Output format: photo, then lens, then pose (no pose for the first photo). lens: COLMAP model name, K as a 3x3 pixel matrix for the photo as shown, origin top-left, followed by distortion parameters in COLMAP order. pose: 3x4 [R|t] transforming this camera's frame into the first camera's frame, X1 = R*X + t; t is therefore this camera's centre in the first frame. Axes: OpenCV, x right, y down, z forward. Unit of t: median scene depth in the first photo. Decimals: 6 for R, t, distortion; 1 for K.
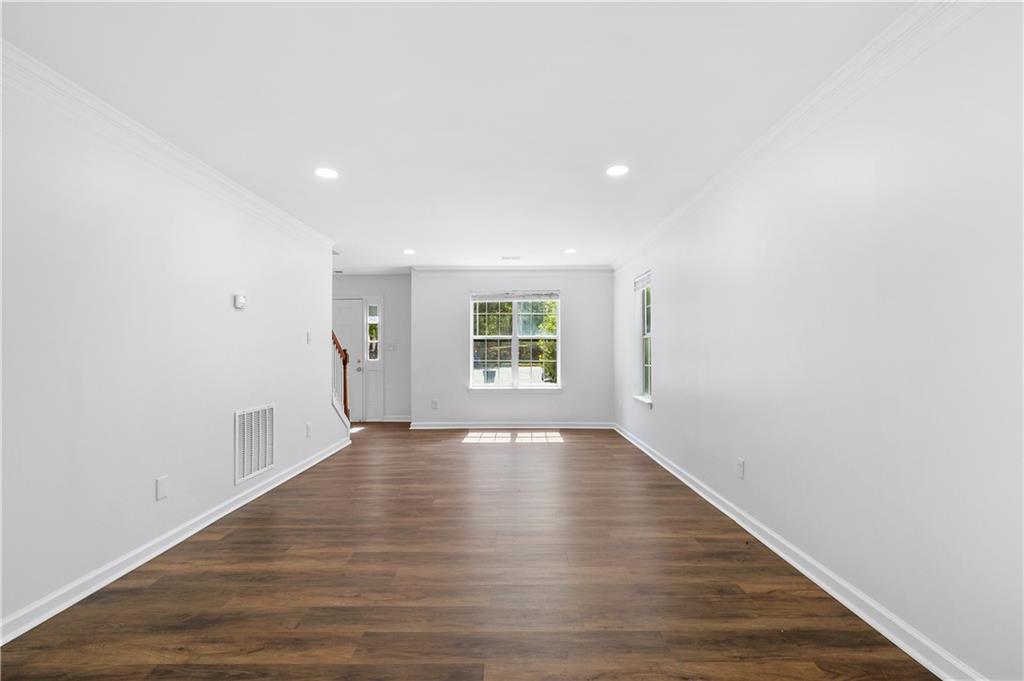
lens RADIAL K [[439.7, 0, 509.5], [0, 439.7, 346.3], [0, 0, 1]] dist [-0.002201, -0.000512]
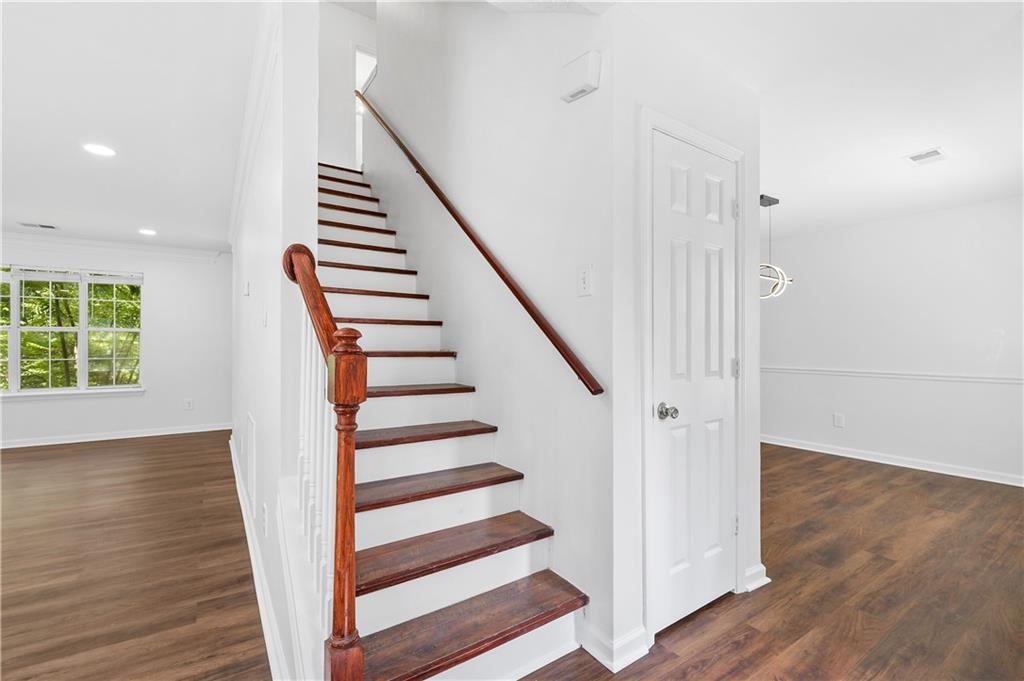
lens RADIAL K [[449.3, 0, 513.7], [0, 449.3, 345.2], [0, 0, 1]] dist [-0.003440, -0.000656]
pose [[-0.826426, 0.001978, -0.563041, -0.323903], [0.009823, 0.999892, -0.010904, 0.016297], [0.562959, -0.014542, -0.826357, 1.210240]]
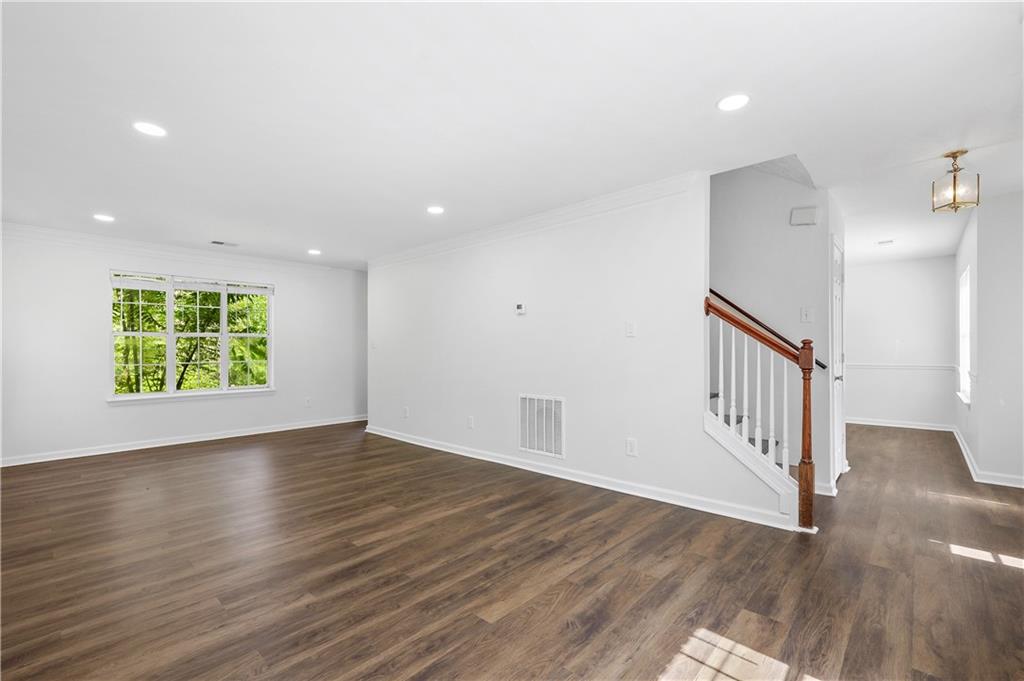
lens RADIAL K [[446.4, 0, 510.3], [0, 446.4, 348.7], [0, 0, 1]] dist [-0.002305, -0.000481]
pose [[-0.674954, 0.003211, -0.737853, 0.218476], [0.016318, 0.999811, -0.010576, 0.016259], [0.737680, -0.019179, -0.674879, 1.097119]]
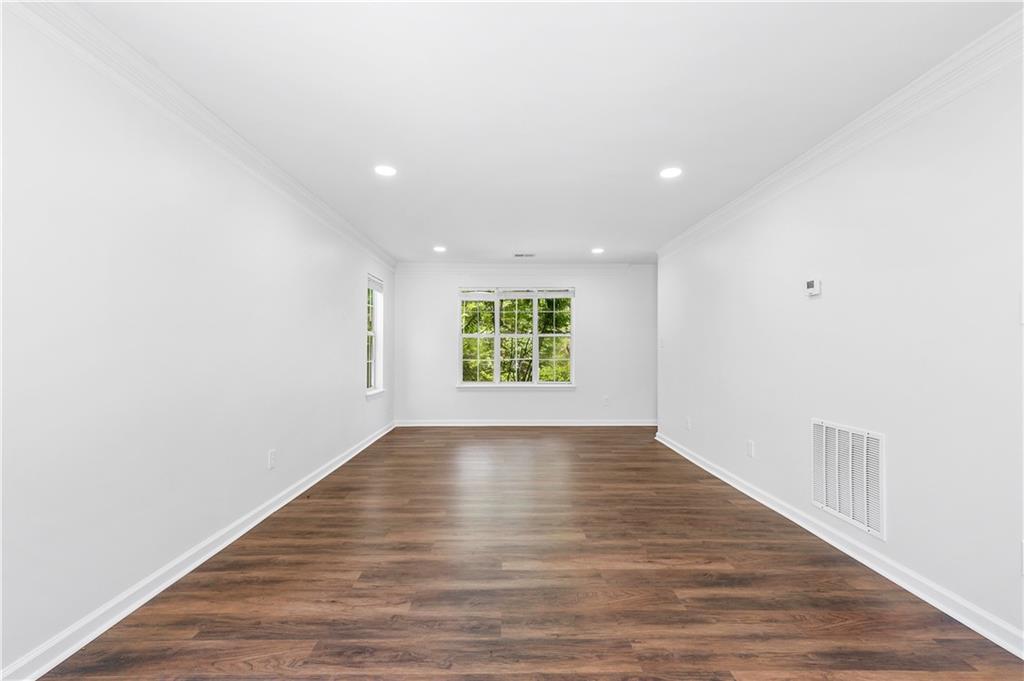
lens RADIAL K [[442.7, 0, 511.1], [0, 442.7, 342.8], [0, 0, 1]] dist [-0.003564, -0.000326]
pose [[-0.999827, 0.000918, -0.018599, -0.013541], [0.001448, 0.999593, -0.028502, 0.015527], [0.018565, -0.028524, -0.999421, 1.079816]]
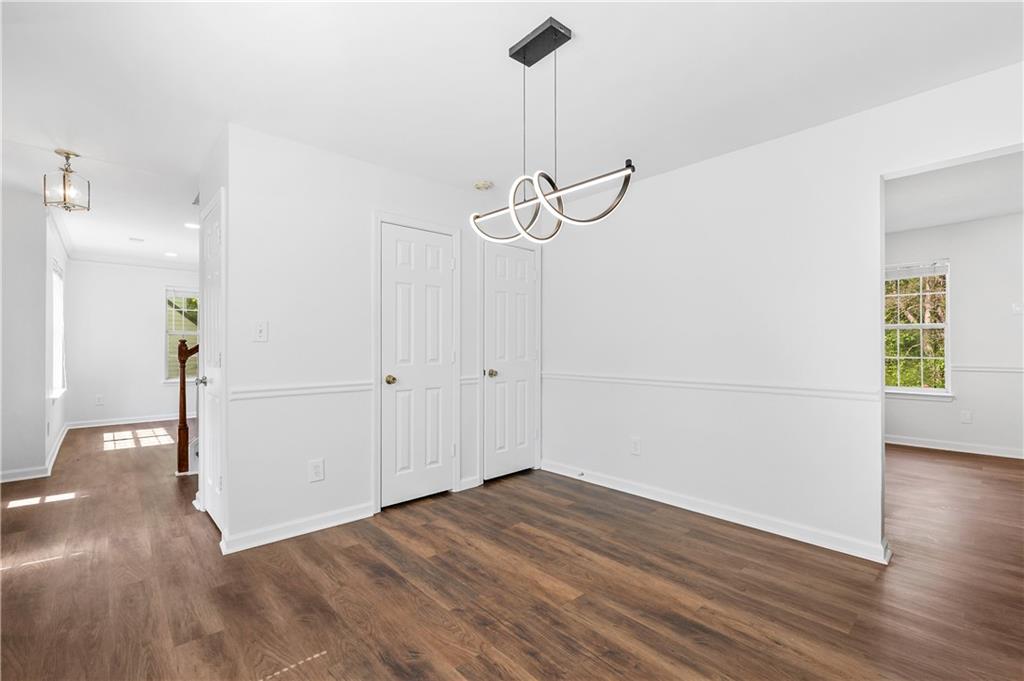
lens RADIAL K [[449.3, 0, 513.7], [0, 449.3, 345.2], [0, 0, 1]] dist [-0.003440, -0.000656]
pose [[-0.675863, 0.006784, 0.736996, -1.252027], [-0.006177, 0.999870, -0.014868, 0.021742], [-0.737002, -0.014601, -0.675733, 1.097922]]
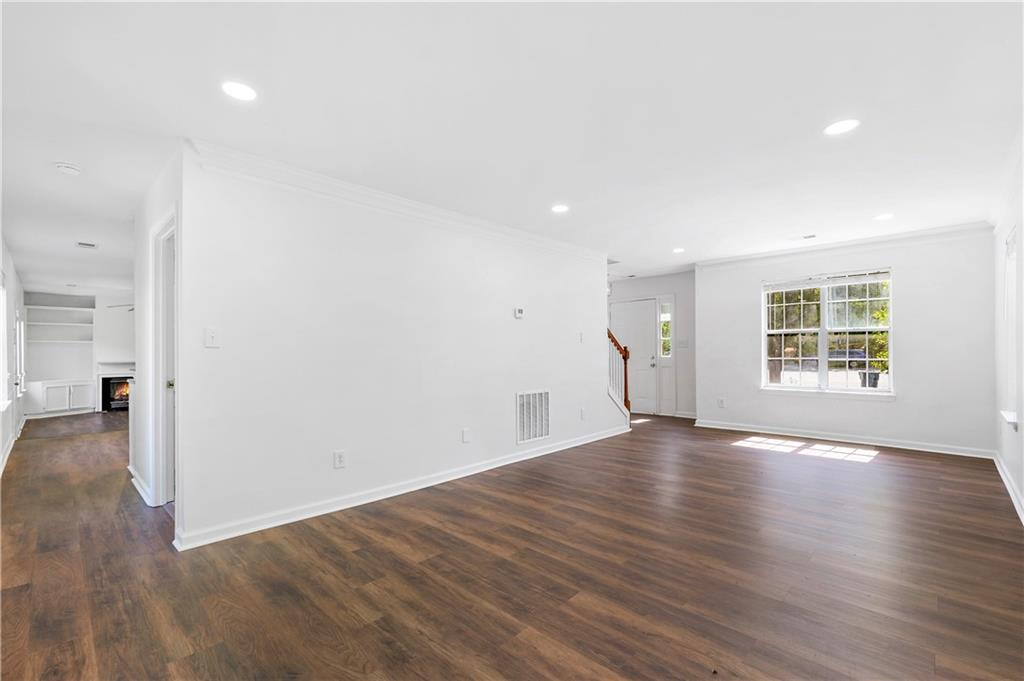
lens RADIAL K [[446.4, 0, 510.3], [0, 446.4, 348.7], [0, 0, 1]] dist [-0.002305, -0.000481]
pose [[0.721462, -0.005392, -0.692433, 0.201052], [0.014780, 0.999862, 0.007614, -0.000757], [0.692297, -0.015727, 0.721442, -0.021389]]
